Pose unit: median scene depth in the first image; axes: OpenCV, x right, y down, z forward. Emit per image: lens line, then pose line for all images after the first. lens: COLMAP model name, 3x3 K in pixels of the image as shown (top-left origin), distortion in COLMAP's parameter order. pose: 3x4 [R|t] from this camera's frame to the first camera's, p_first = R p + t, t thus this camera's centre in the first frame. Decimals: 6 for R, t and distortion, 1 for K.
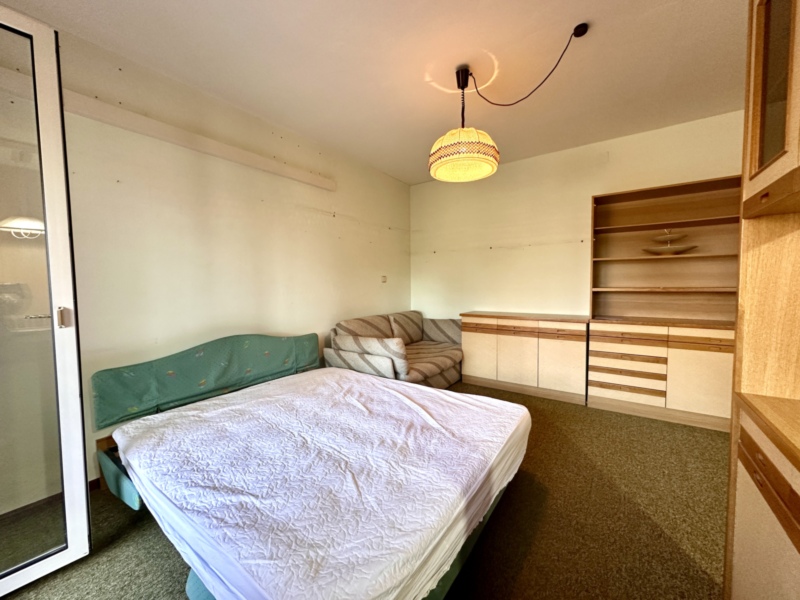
lens RADIAL K [[317.5, 0, 399.5], [0, 317.5, 300.0], [0, 0, 1]] dist [-0.003504, 0.000102]
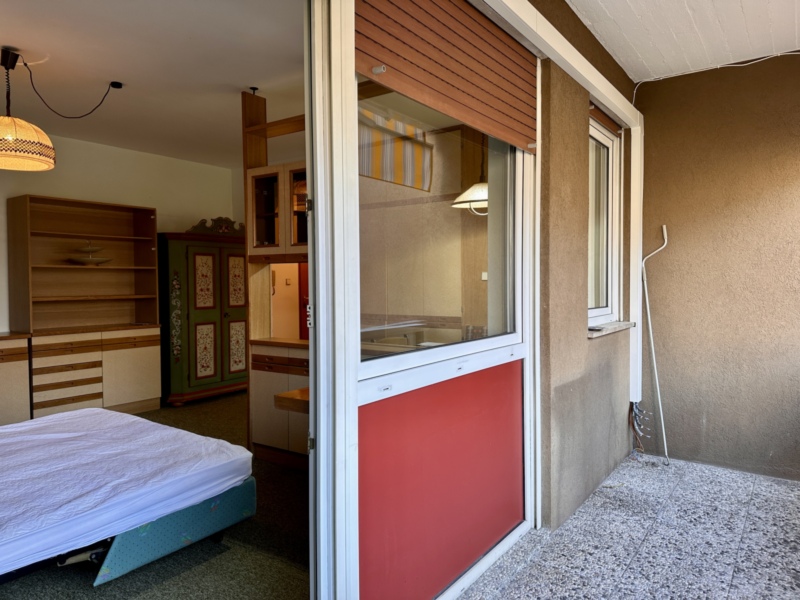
lens RADIAL K [[557.9, 0, 400.0], [0, 557.9, 300.0], [0, 0, 1]] dist [0.064715, -0.088356]
pose [[-0.000336, -0.020860, 0.999782, -1.074111], [0.059873, 0.997988, 0.020843, -0.002709], [-0.998206, 0.059867, 0.000913, -0.027369]]
